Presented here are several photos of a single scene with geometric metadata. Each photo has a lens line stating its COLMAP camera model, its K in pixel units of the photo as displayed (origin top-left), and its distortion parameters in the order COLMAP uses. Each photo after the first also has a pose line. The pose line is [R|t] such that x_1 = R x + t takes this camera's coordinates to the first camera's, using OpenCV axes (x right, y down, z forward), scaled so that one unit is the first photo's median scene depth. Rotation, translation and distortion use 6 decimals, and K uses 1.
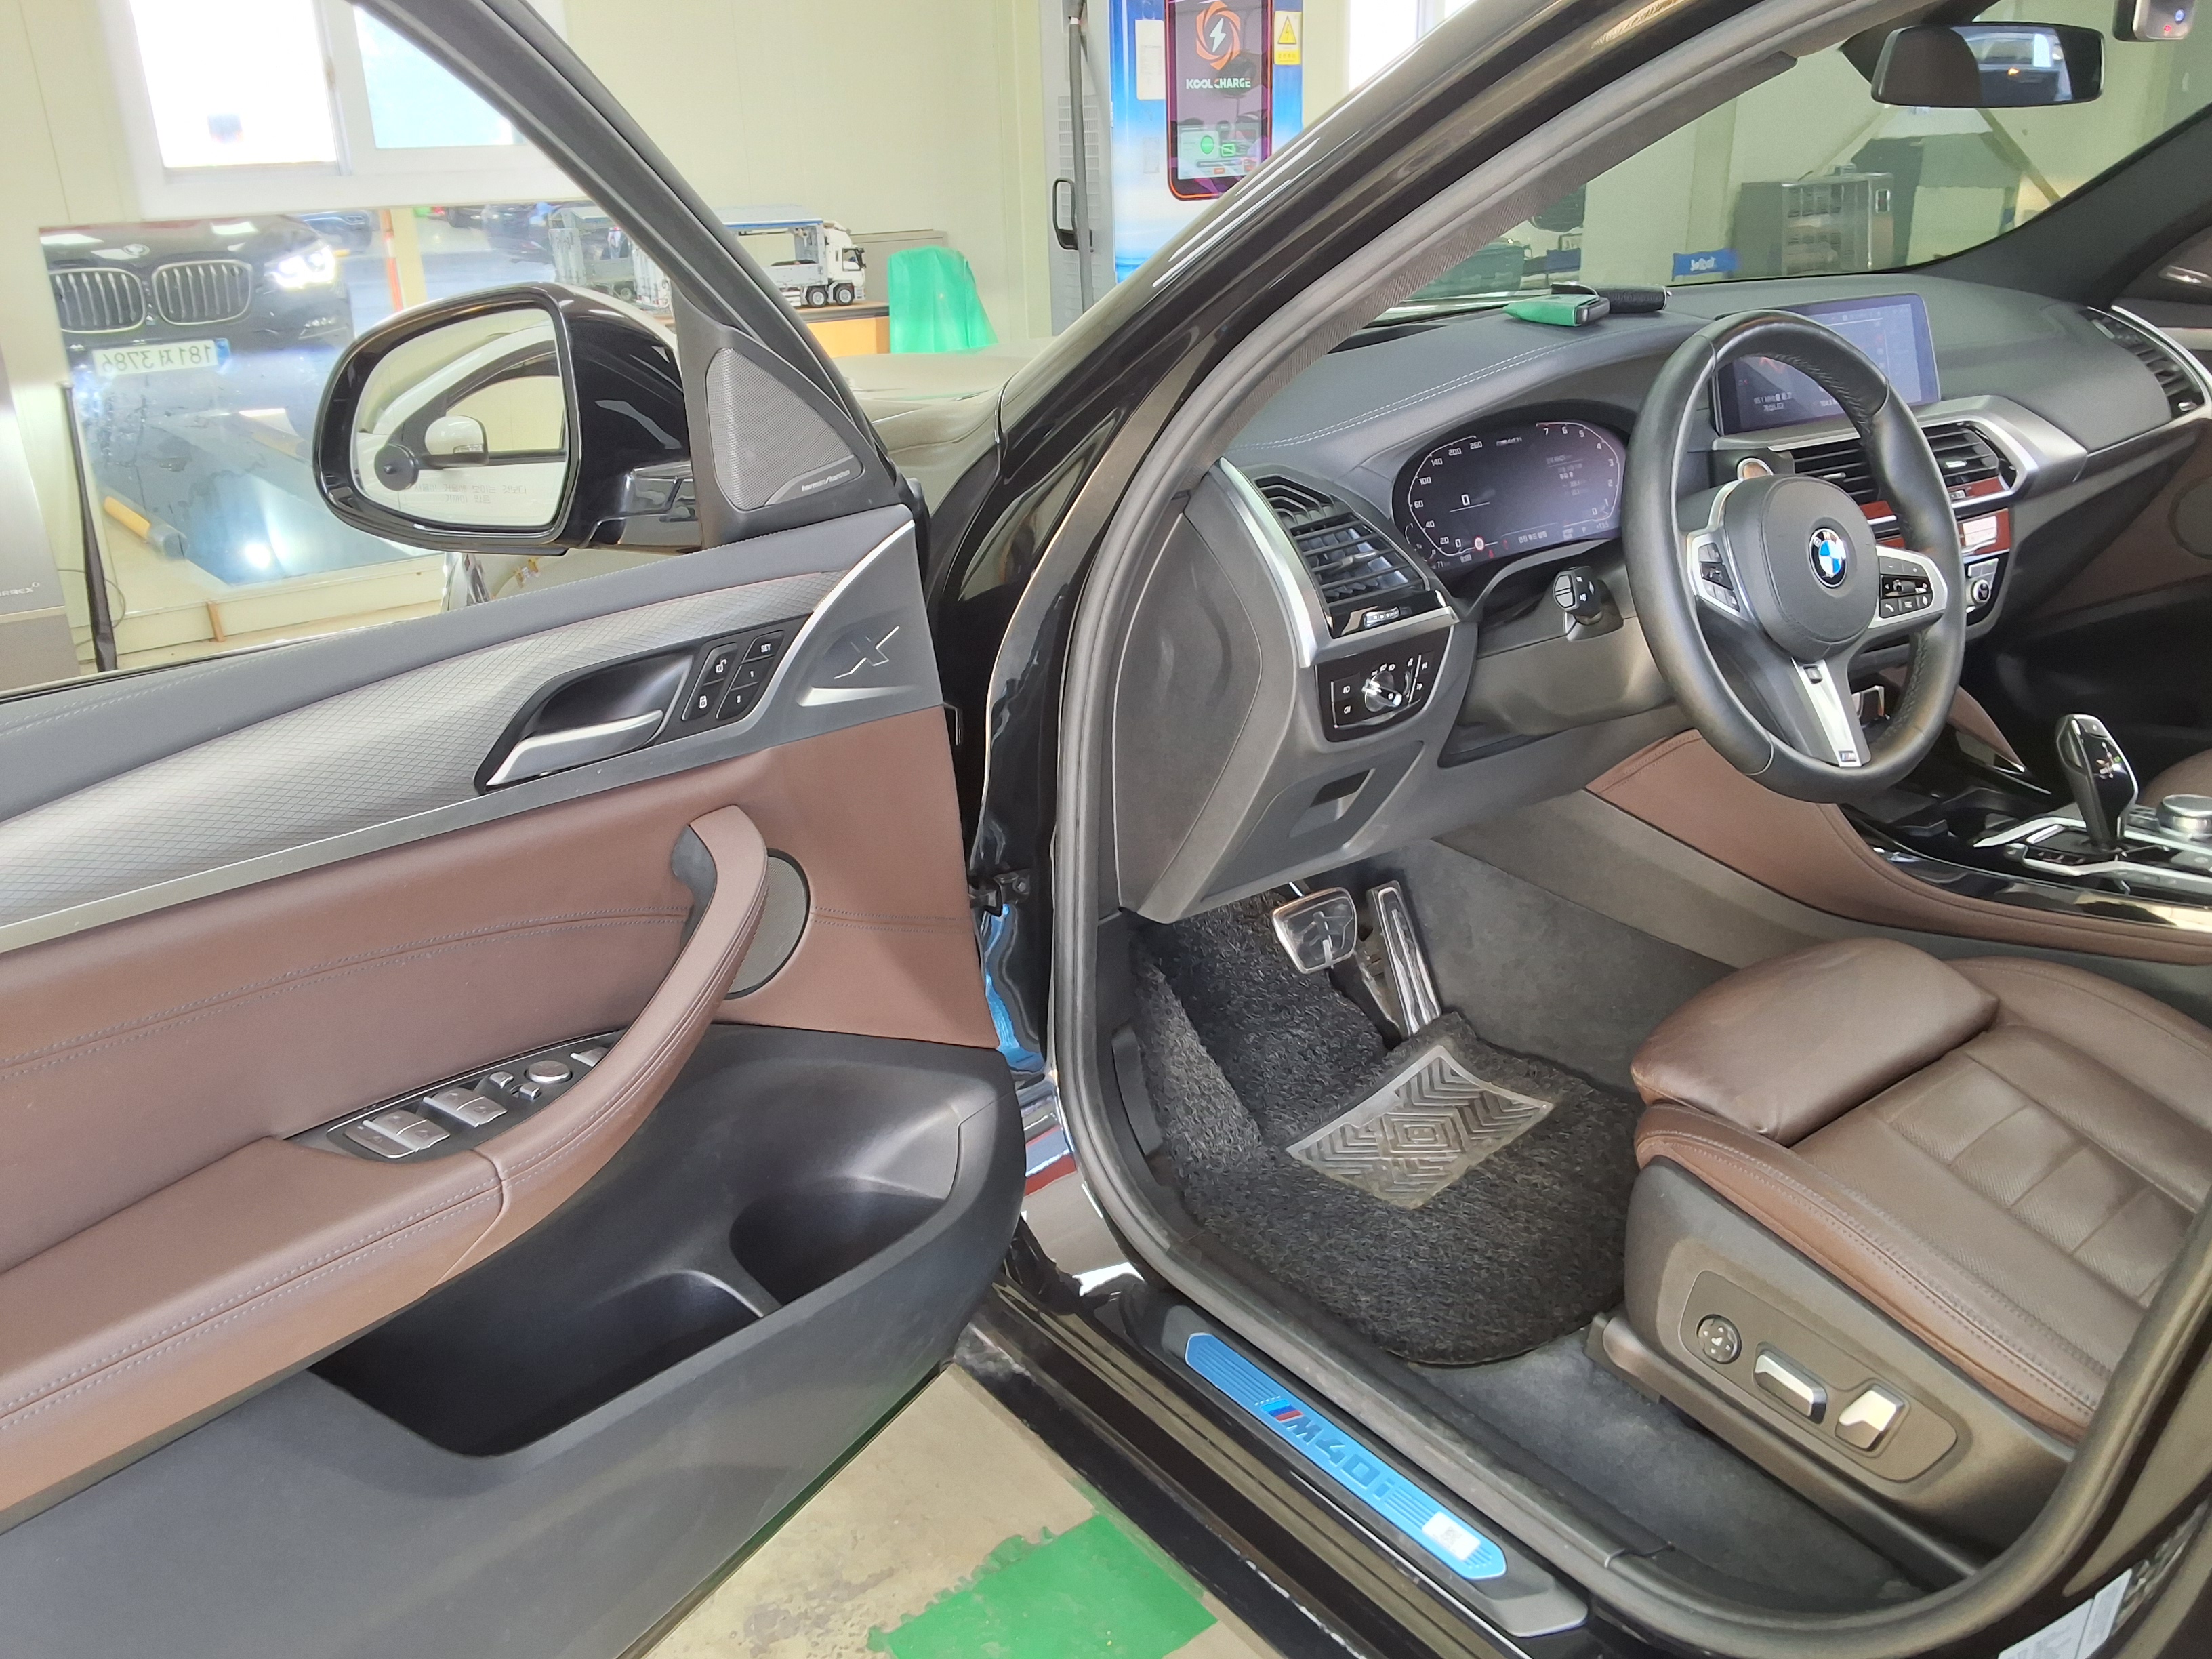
lens RADIAL K [[1740.1, 0, 1060.5], [0, 1740.1, 840.4], [0, 0, 1]] dist [0.069058, -0.077472]
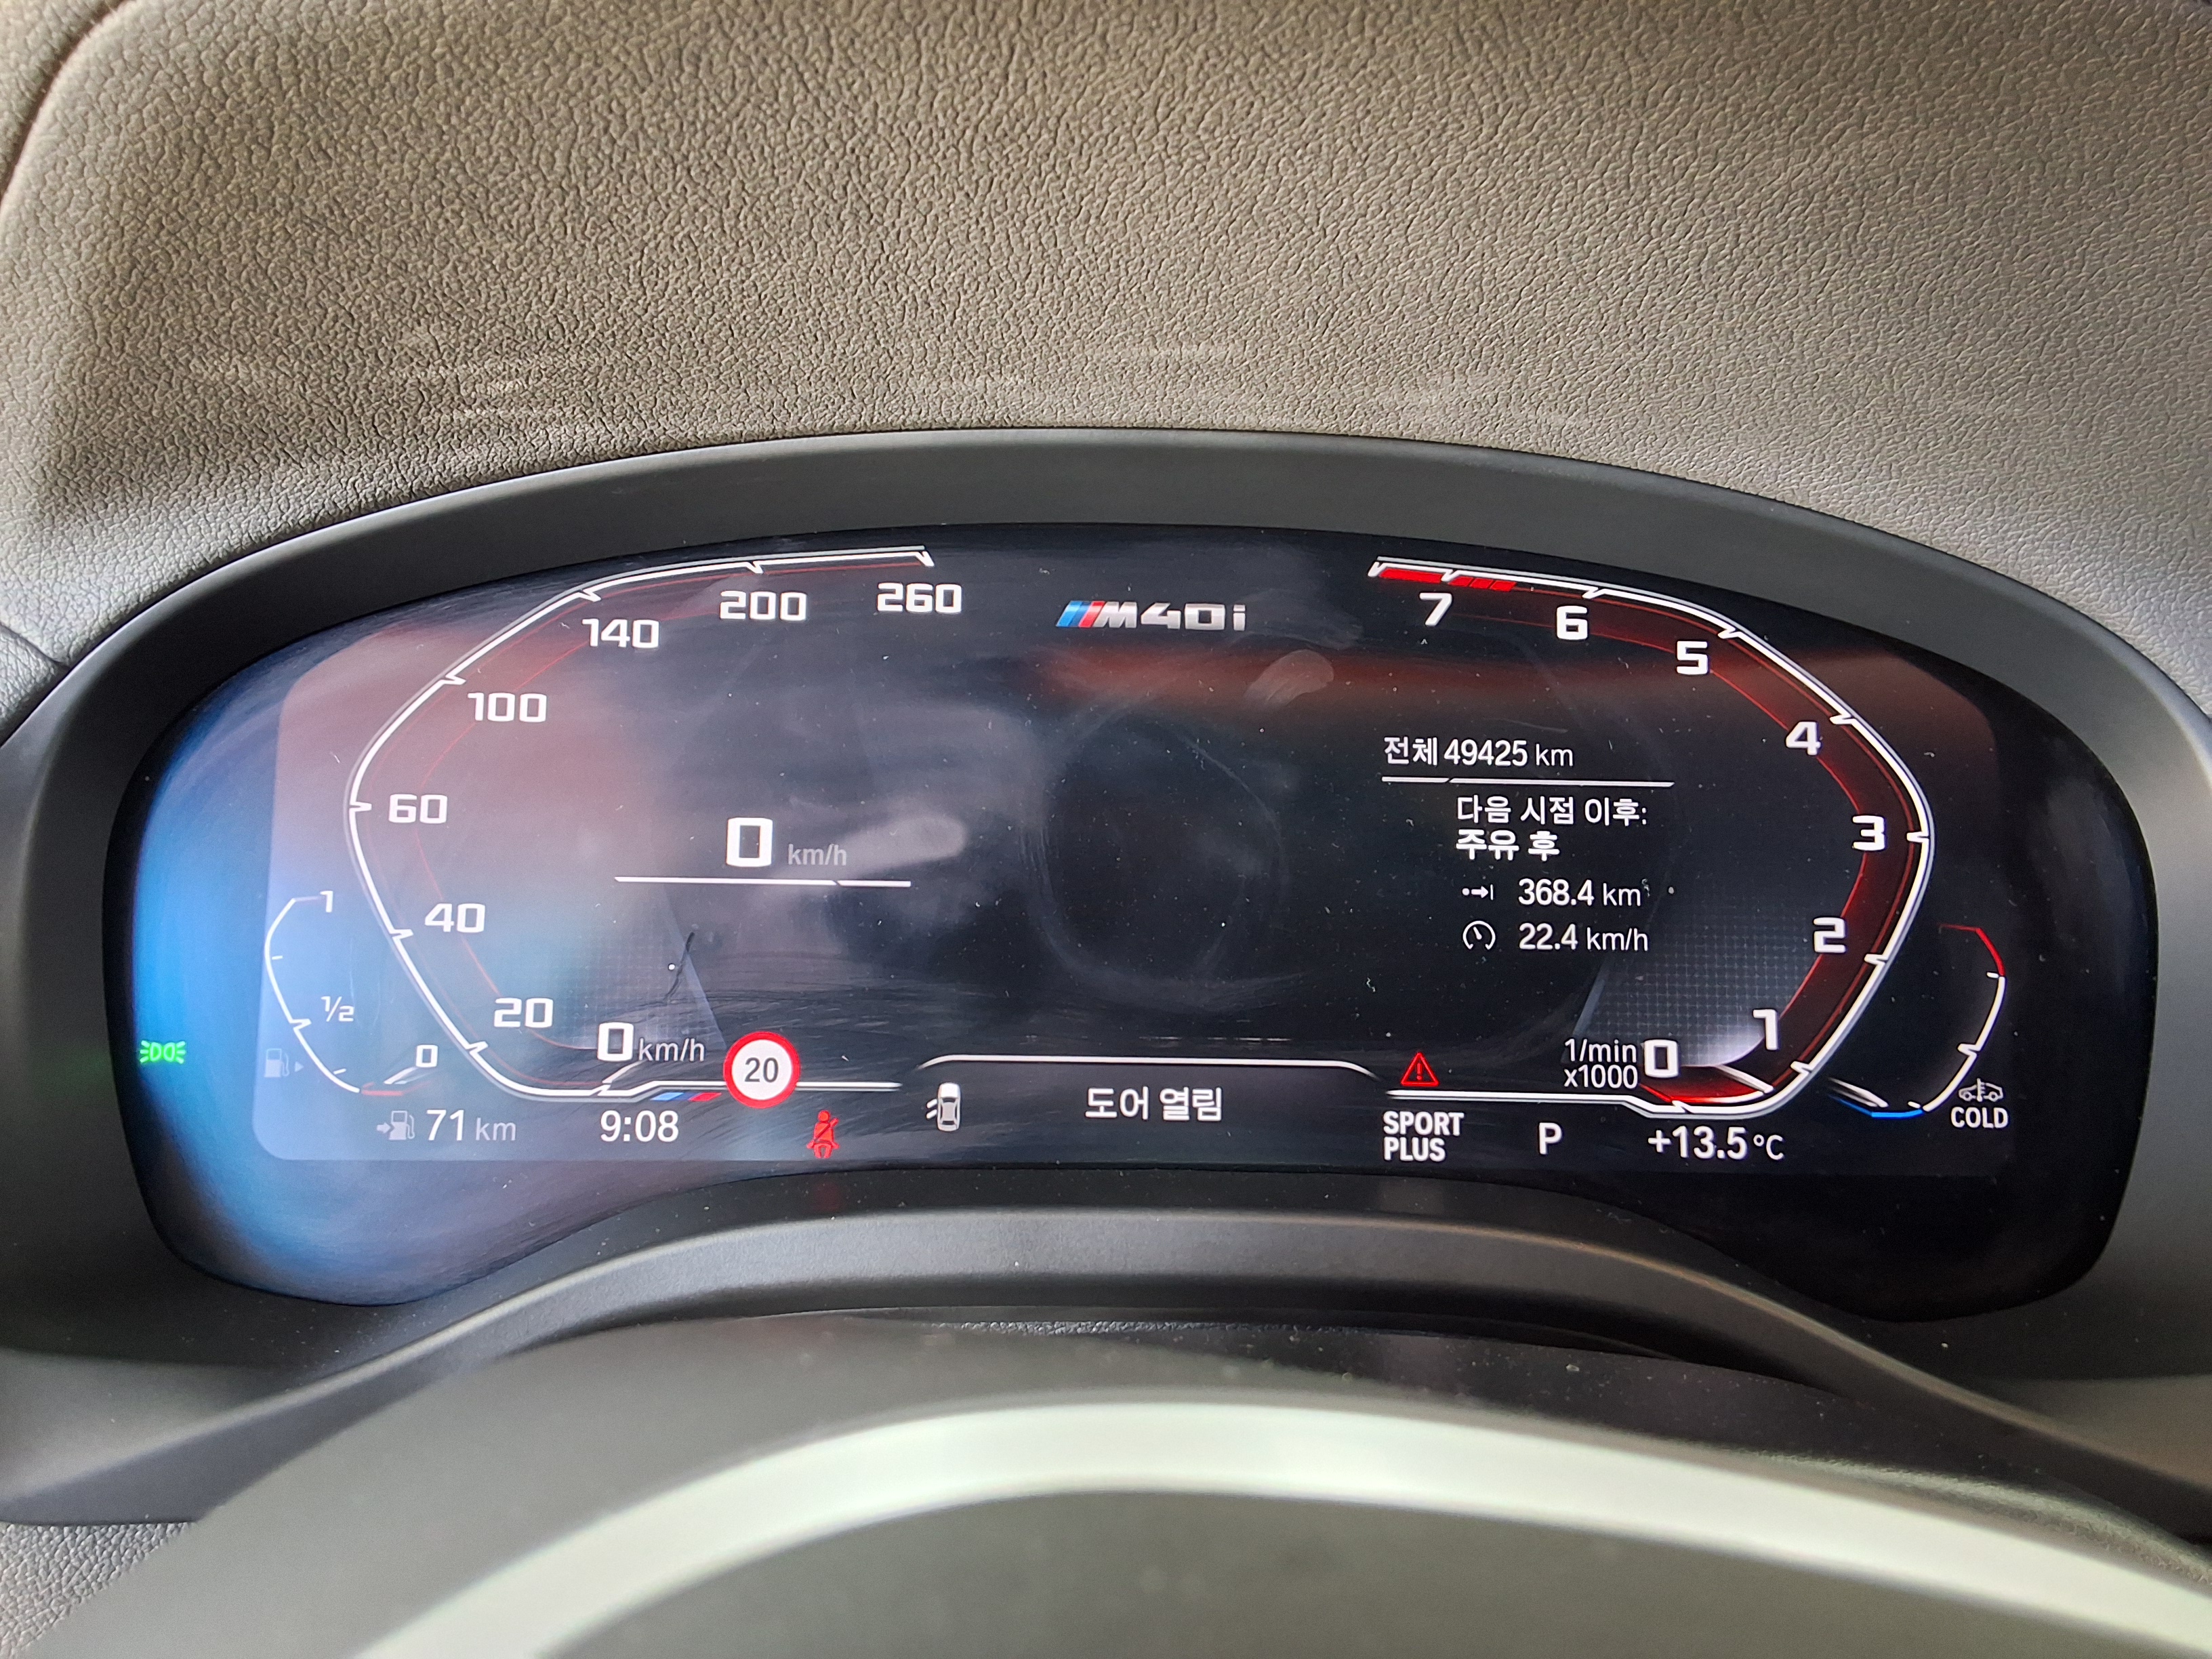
lens RADIAL K [[1740.1, 0, 1084.3], [0, 1740.1, 842.0], [0, 0, 1]] dist [0.069058, -0.077472]
pose [[0.820795, 0.210369, -0.531075, 0.317527], [-0.265834, 0.963578, -0.029164, -0.170950], [0.505596, 0.165116, 0.846823, 0.729647]]
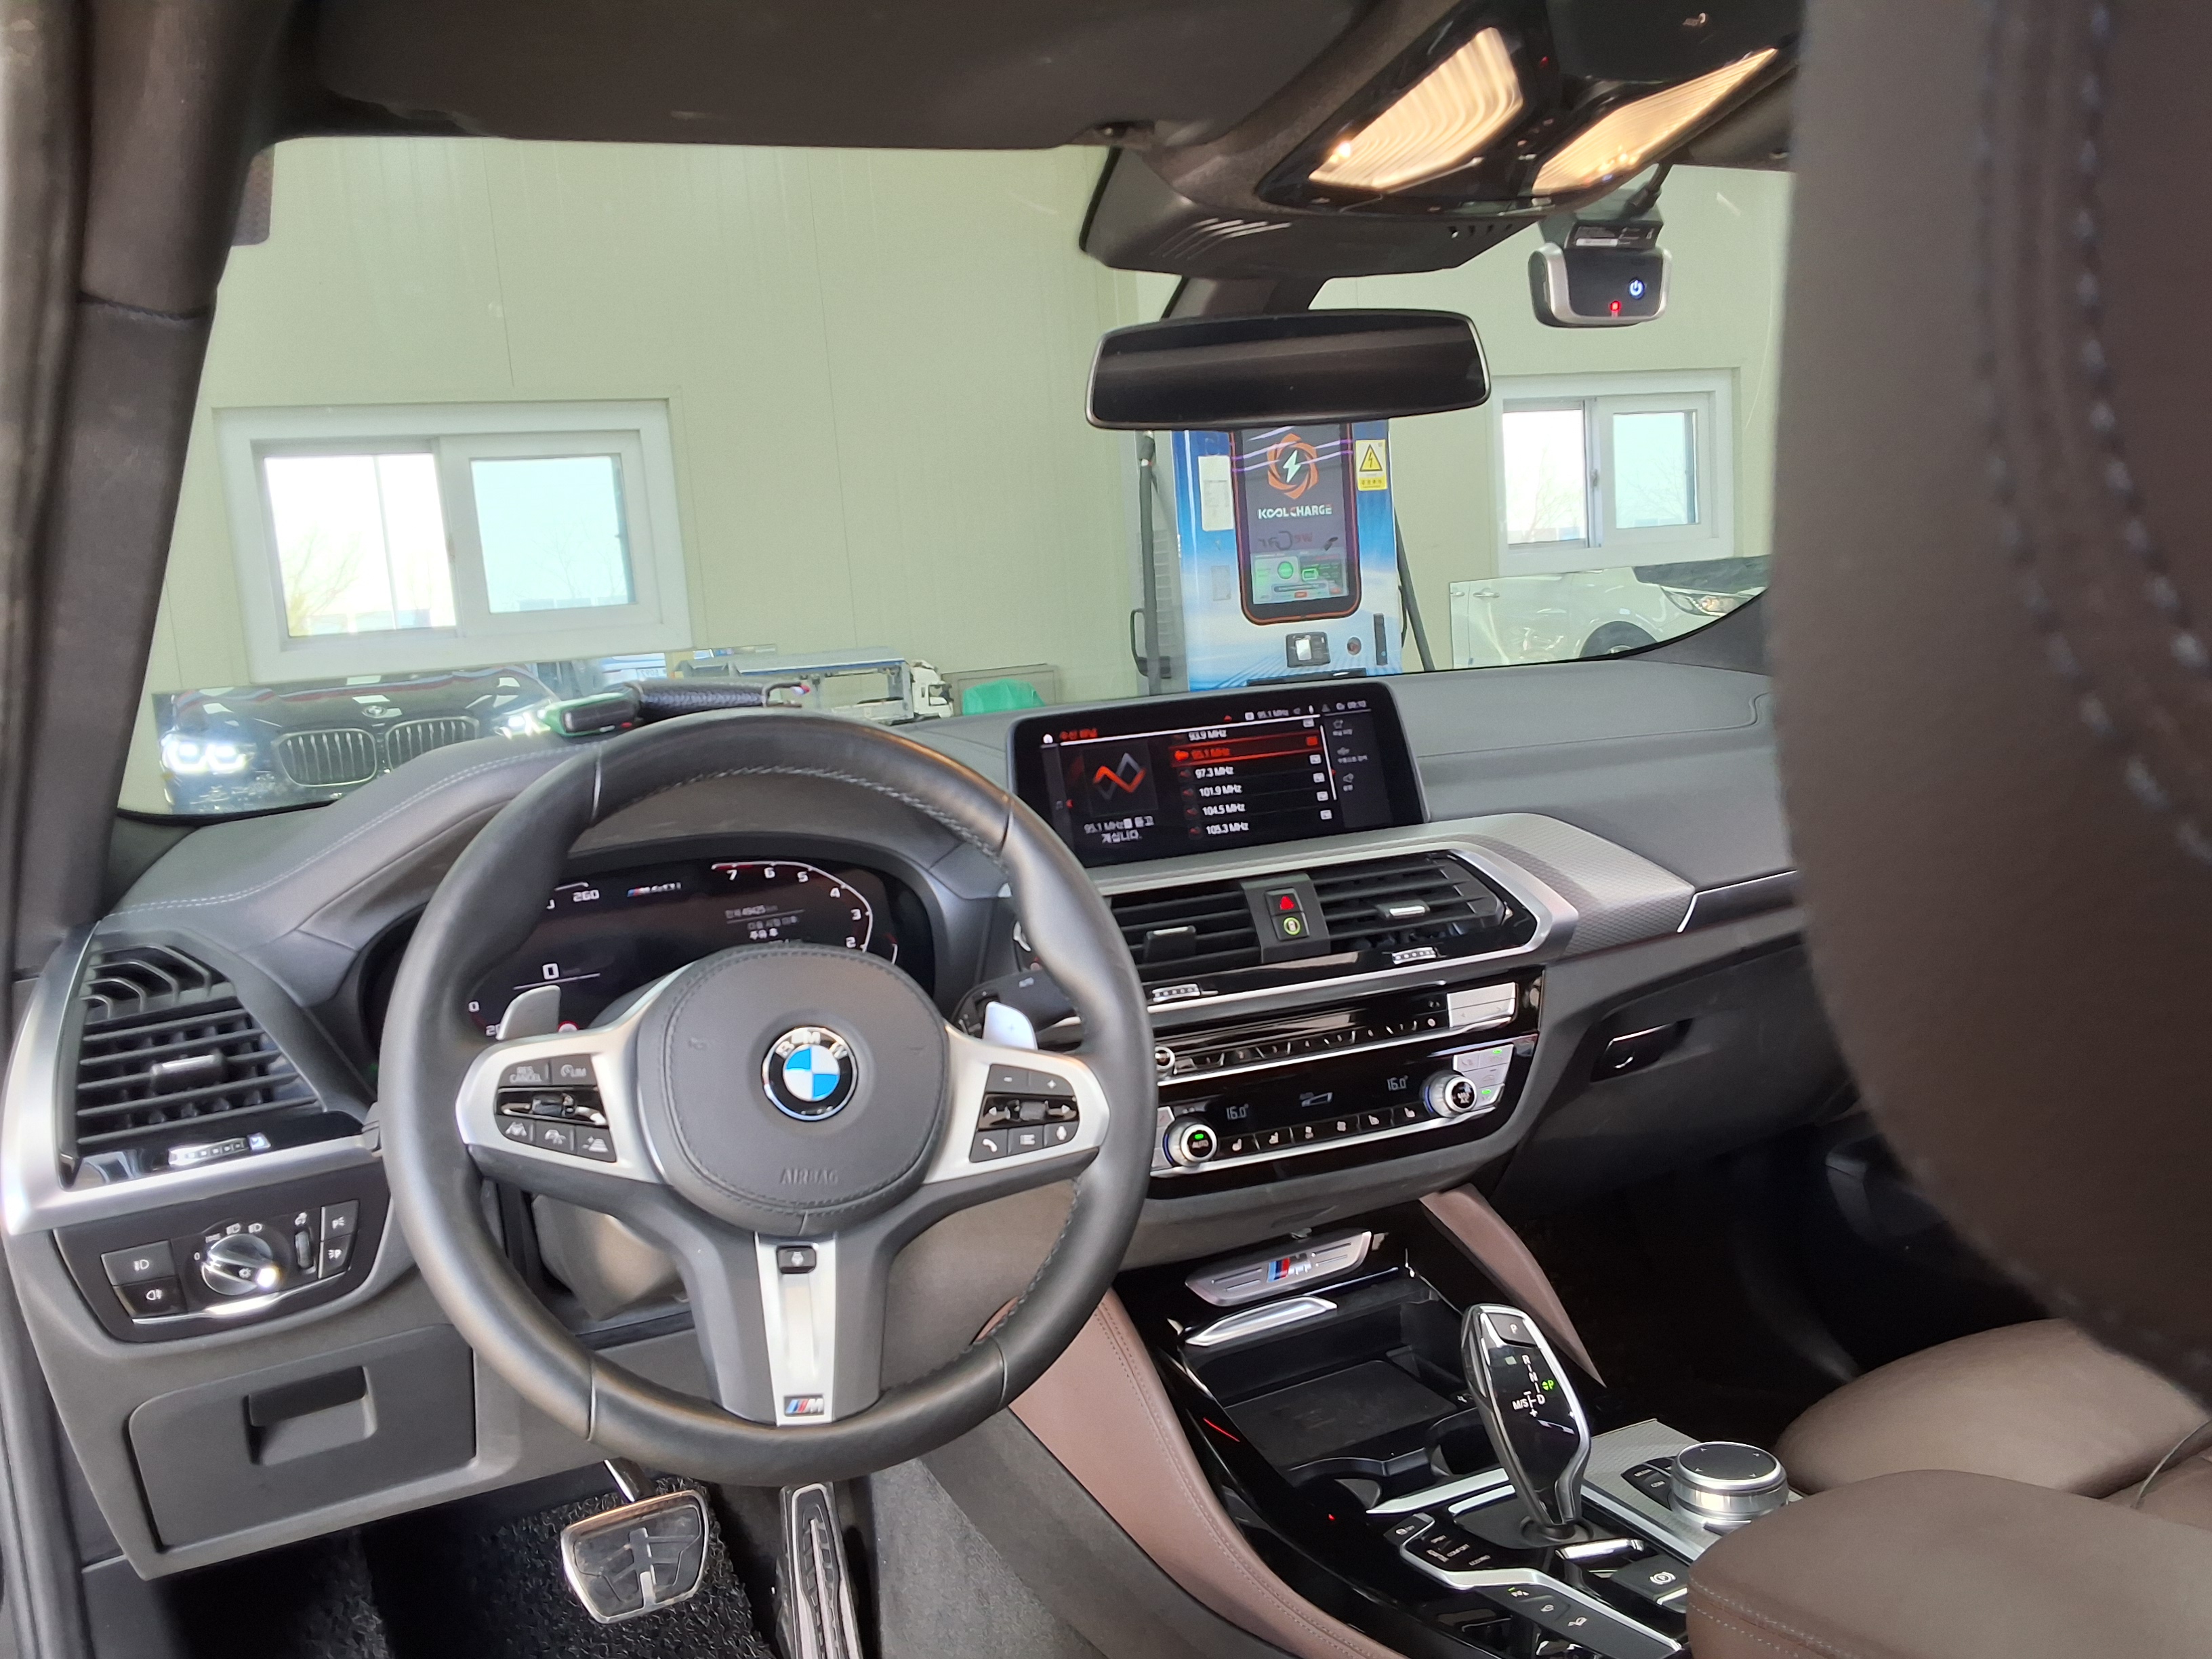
lens RADIAL K [[1740.1, 0, 1092.2], [0, 1740.1, 839.2], [0, 0, 1]] dist [0.069058, -0.077472]
pose [[0.982272, -0.018555, -0.186540, 0.498284], [-0.026019, 0.971963, -0.233690, -0.074272], [0.185646, 0.234400, 0.954249, 0.301553]]
